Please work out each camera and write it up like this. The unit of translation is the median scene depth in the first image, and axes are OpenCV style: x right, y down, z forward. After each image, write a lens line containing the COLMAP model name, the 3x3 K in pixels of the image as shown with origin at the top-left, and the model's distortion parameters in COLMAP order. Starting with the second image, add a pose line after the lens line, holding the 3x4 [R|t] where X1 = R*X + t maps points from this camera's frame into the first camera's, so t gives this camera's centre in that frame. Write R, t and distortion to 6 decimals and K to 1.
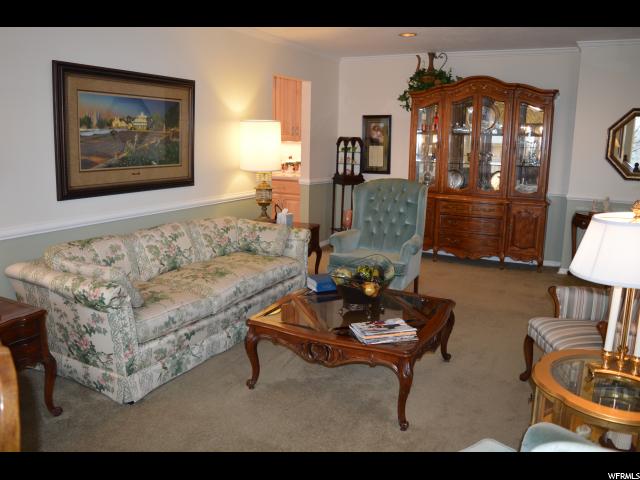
lens RADIAL K [[508.9, 0, 318.7], [0, 508.9, 236.9], [0, 0, 1]] dist [-0.049380, -0.008009]
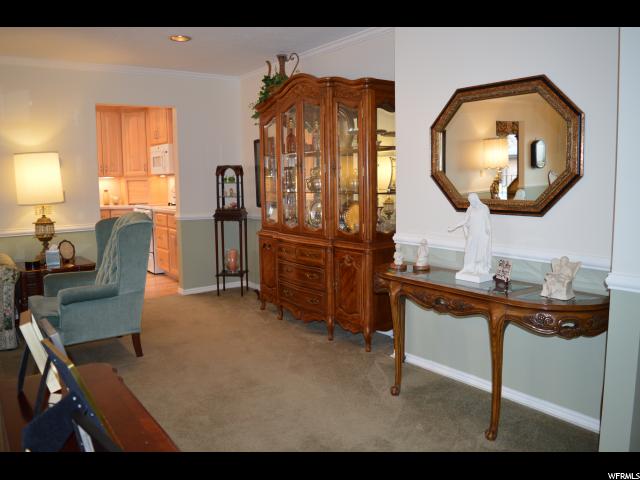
lens RADIAL K [[508.9, 0, 319.6], [0, 508.9, 238.8], [0, 0, 1]] dist [-0.049380, -0.008009]
pose [[0.891870, 0.020488, -0.451827, 0.733077], [-0.056798, 0.996139, -0.066947, -0.031019], [0.448711, 0.085371, 0.889590, 0.391208]]
